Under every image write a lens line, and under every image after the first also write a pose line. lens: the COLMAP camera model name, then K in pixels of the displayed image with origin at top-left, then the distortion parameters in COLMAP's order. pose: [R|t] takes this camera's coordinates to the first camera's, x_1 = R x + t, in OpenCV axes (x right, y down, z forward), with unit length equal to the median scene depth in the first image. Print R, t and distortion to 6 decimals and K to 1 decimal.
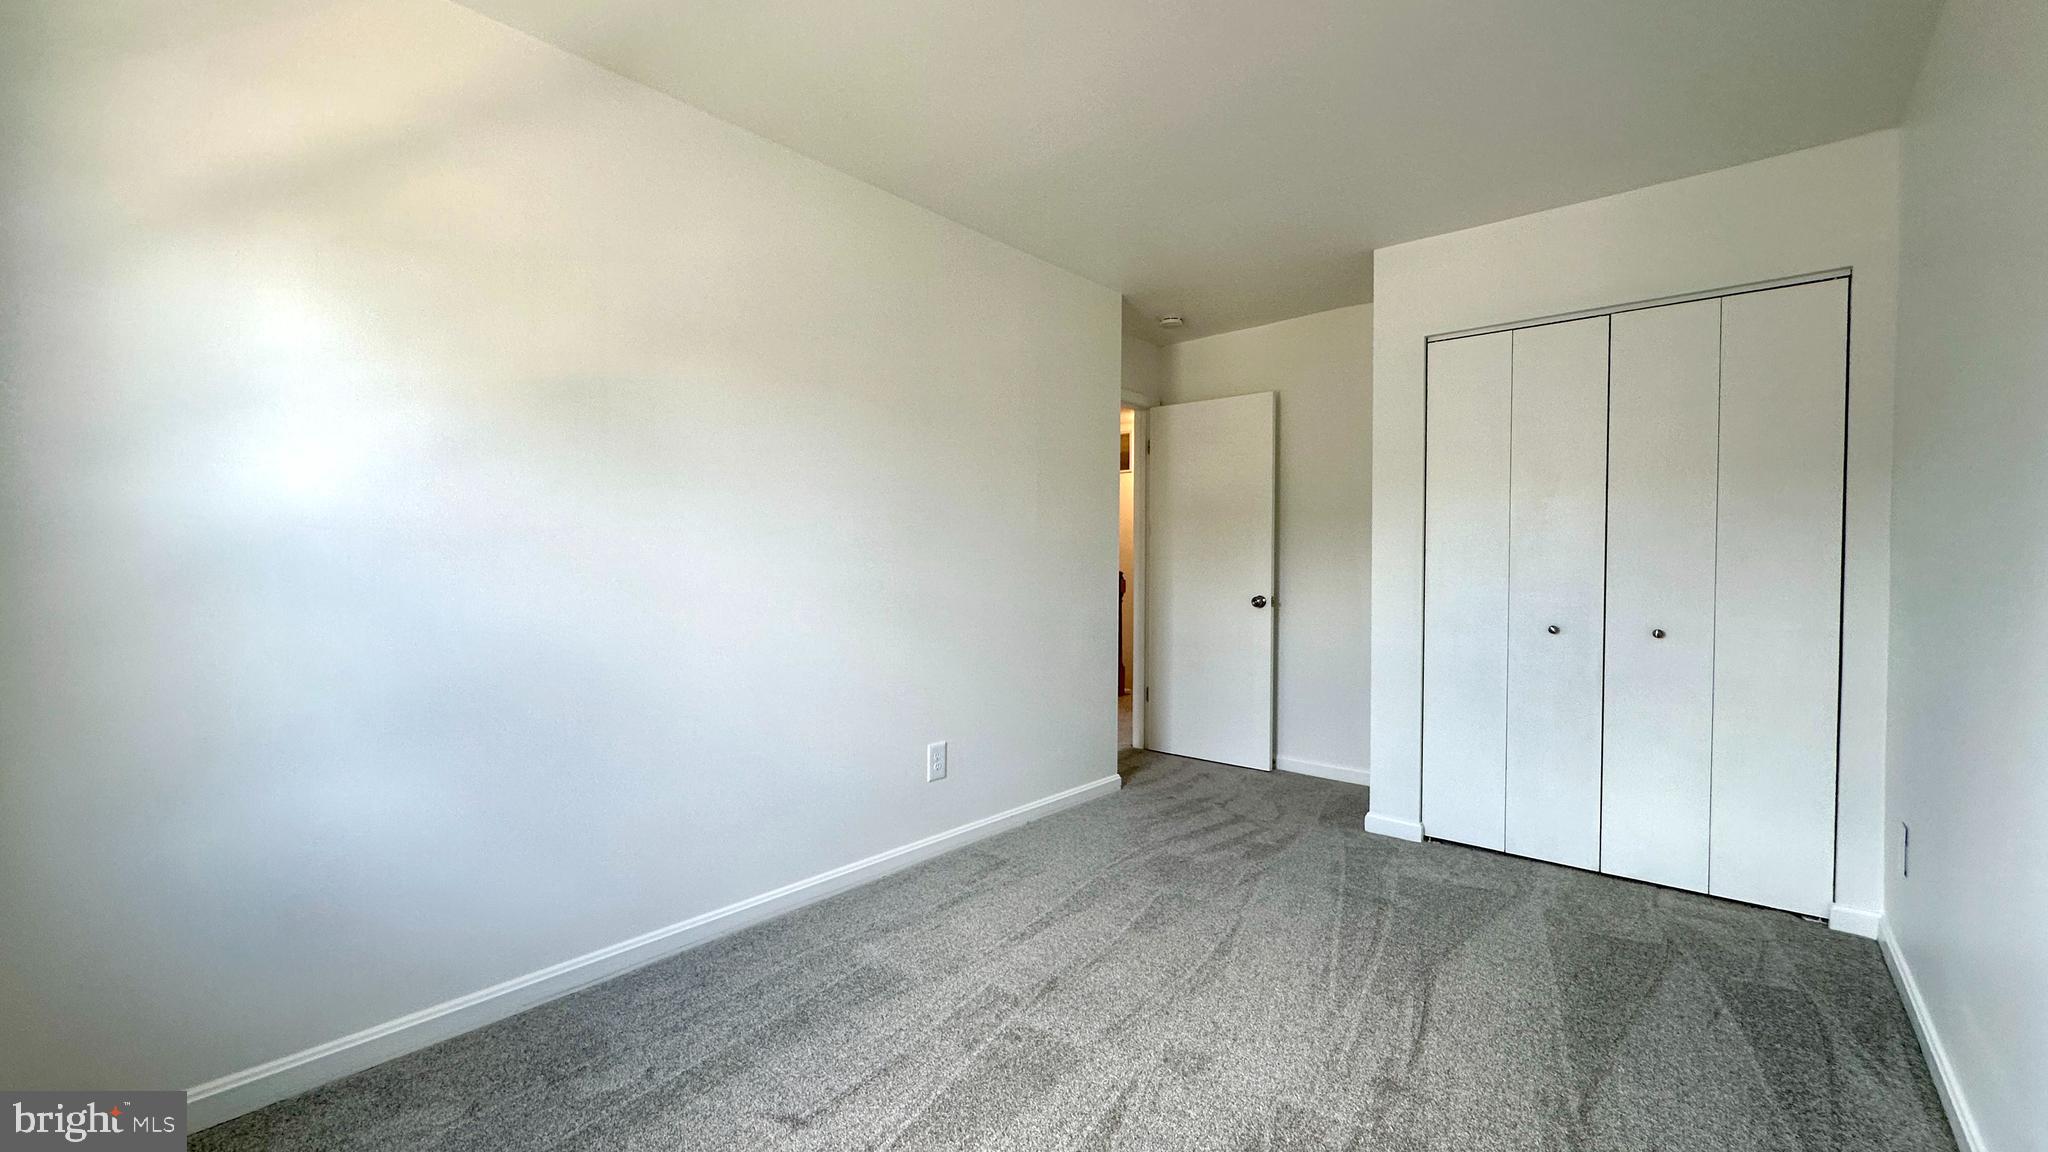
lens RADIAL K [[823.8, 0, 1016.2], [0, 823.8, 579.4], [0, 0, 1]] dist [-0.000409, 0.000683]
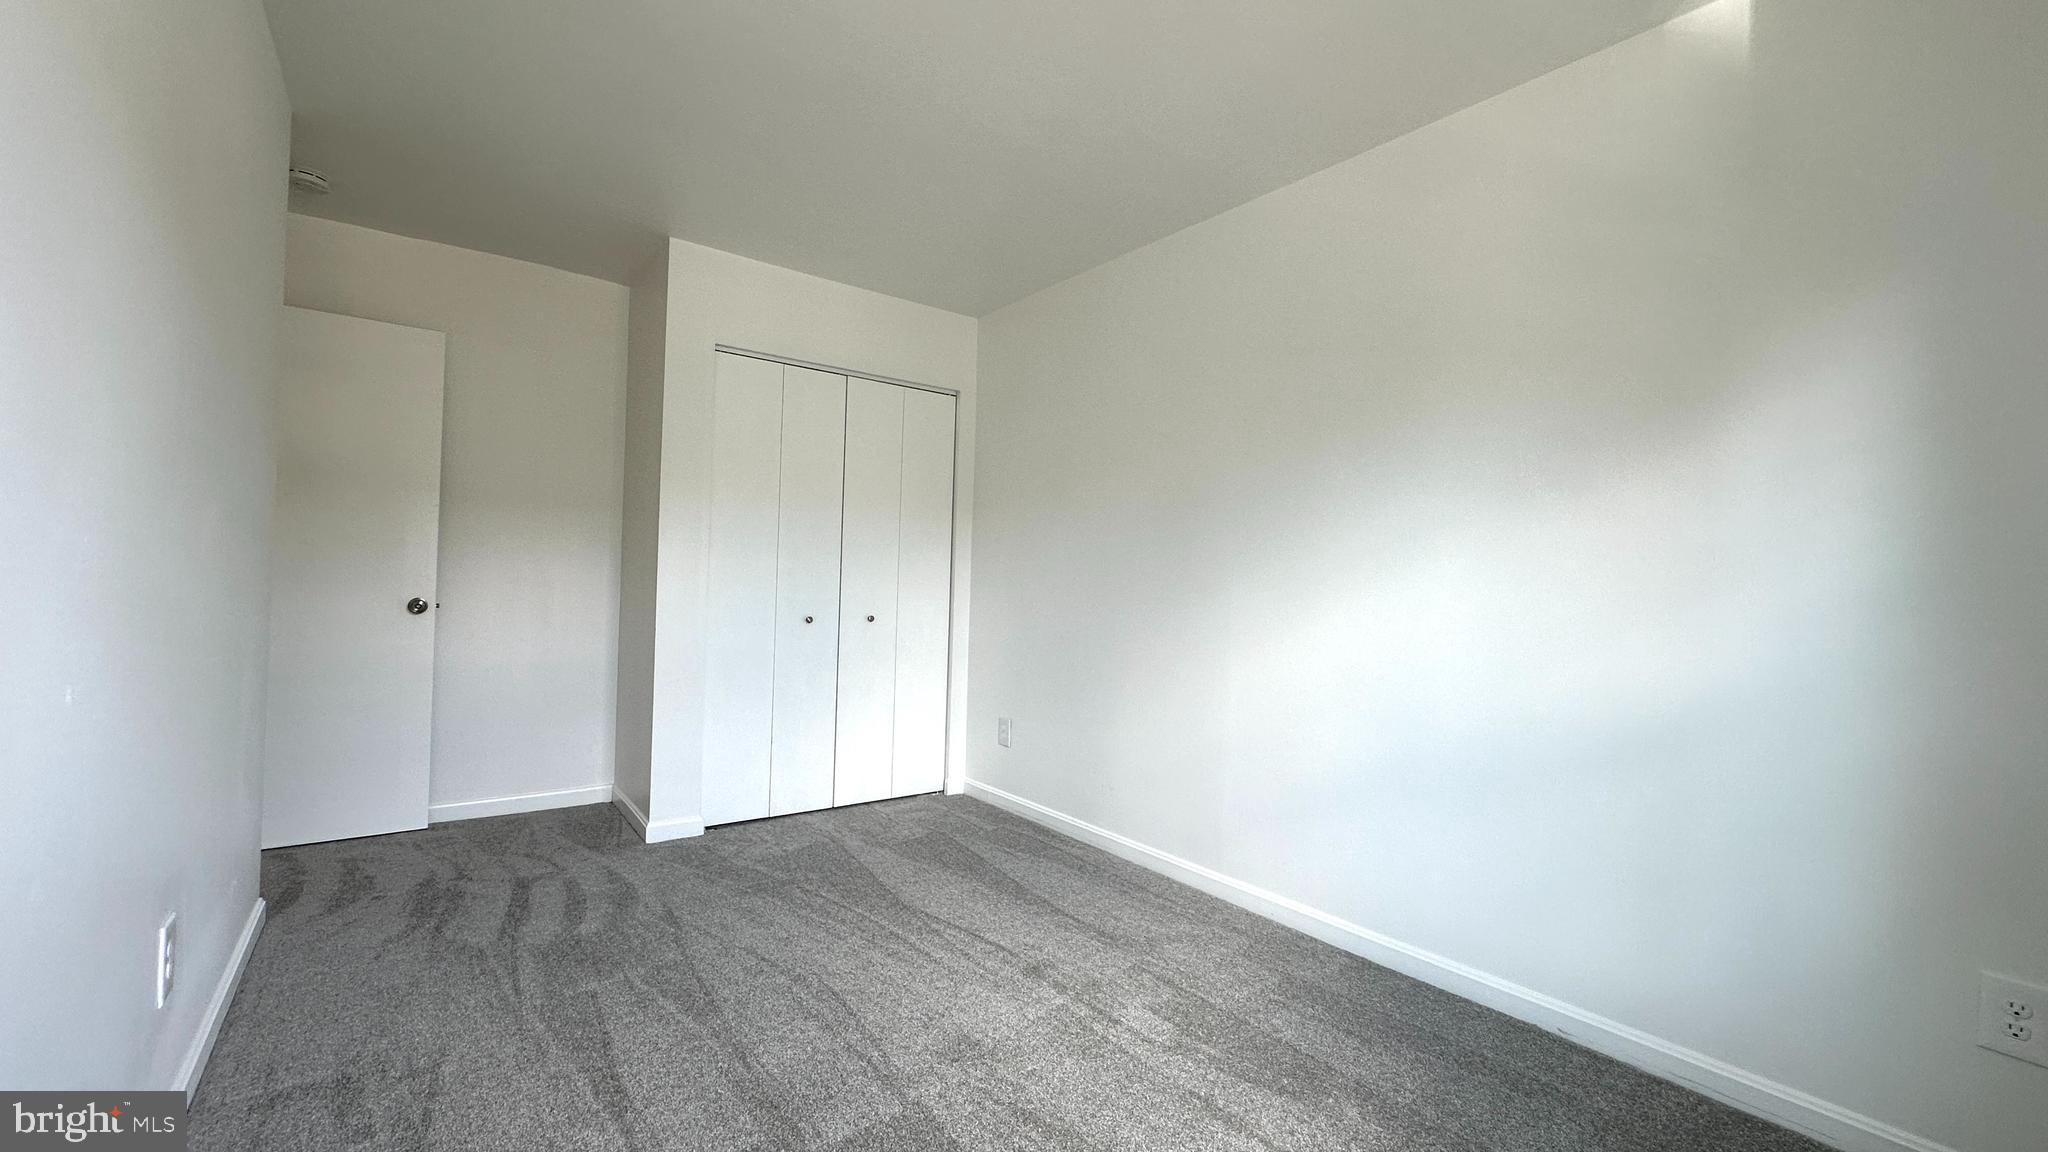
lens RADIAL K [[823.8, 0, 1023.4], [0, 823.8, 581.1], [0, 0, 1]] dist [-0.000409, 0.000683]
pose [[0.205763, -0.000340, 0.978602, -0.490440], [-0.002920, 0.999995, 0.000962, 0.001589], [-0.978597, -0.003055, 0.205761, 0.452594]]
